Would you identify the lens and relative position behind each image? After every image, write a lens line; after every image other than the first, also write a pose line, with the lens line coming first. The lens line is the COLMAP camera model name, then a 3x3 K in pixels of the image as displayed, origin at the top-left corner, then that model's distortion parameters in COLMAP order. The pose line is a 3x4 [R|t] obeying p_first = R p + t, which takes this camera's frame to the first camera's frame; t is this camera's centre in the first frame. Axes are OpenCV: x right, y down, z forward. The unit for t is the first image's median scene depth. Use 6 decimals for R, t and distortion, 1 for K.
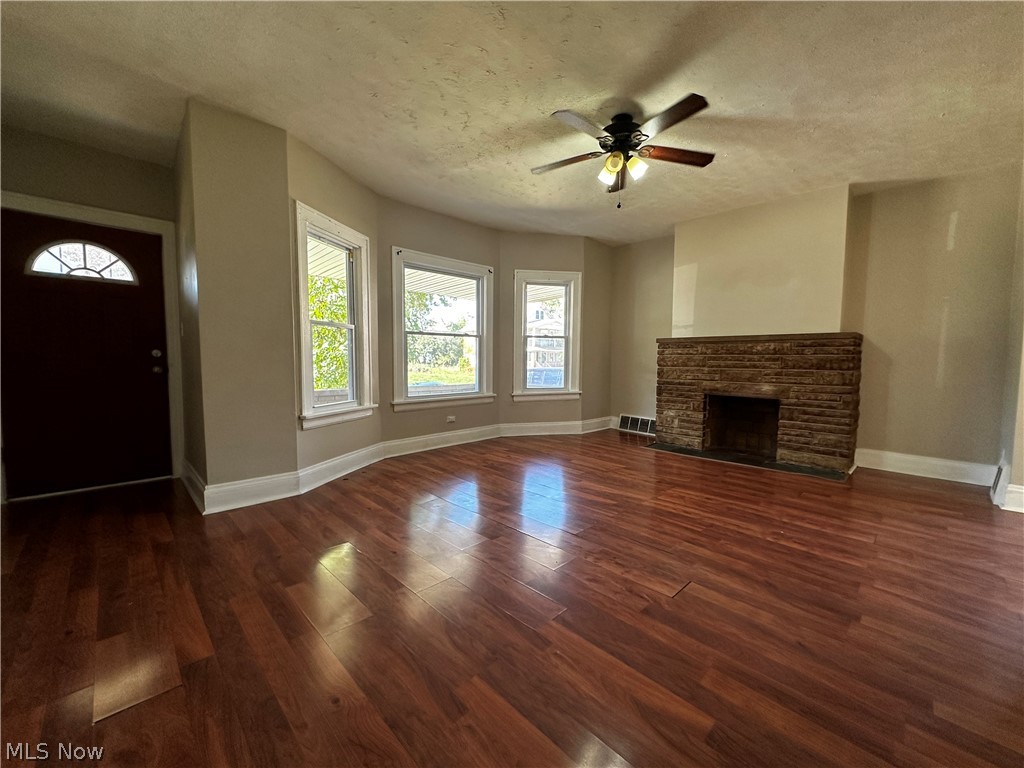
lens RADIAL K [[410.9, 0, 510.7], [0, 410.9, 385.0], [0, 0, 1]] dist [-0.003991, 0.000524]
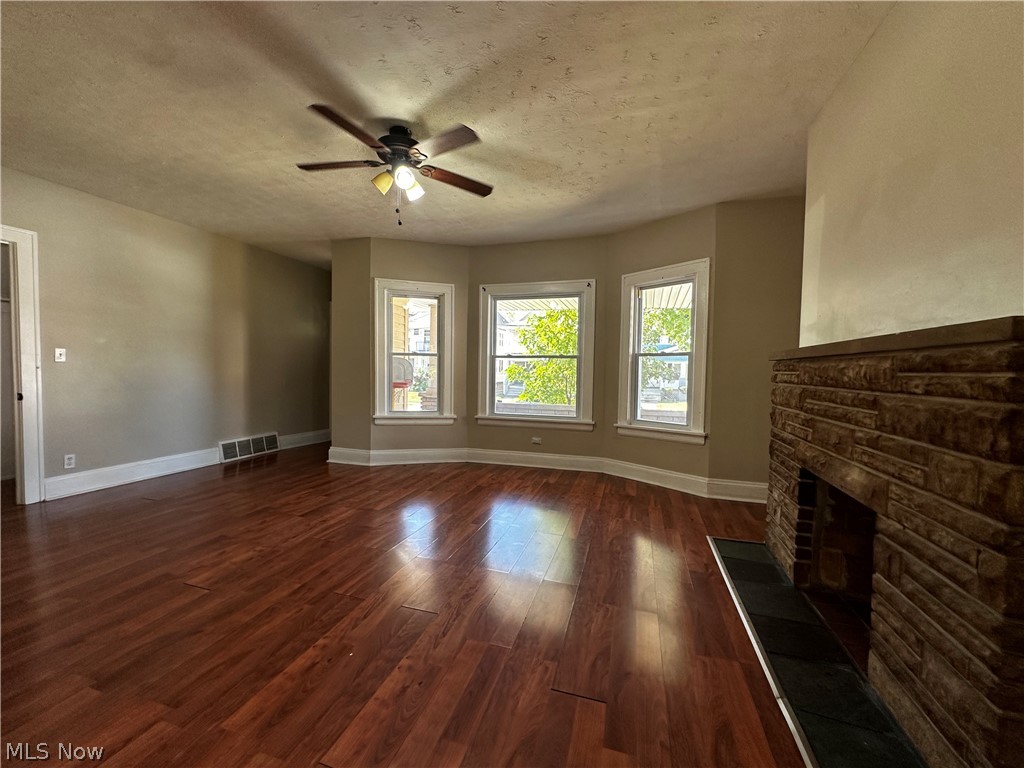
lens RADIAL K [[410.9, 0, 510.7], [0, 410.9, 385.0], [0, 0, 1]] dist [-0.003991, 0.000524]
pose [[0.474346, 0.034226, -0.879673, 0.838501], [-0.070237, 0.997530, 0.000938, -0.058261], [0.877532, 0.061341, 0.475578, 0.548414]]
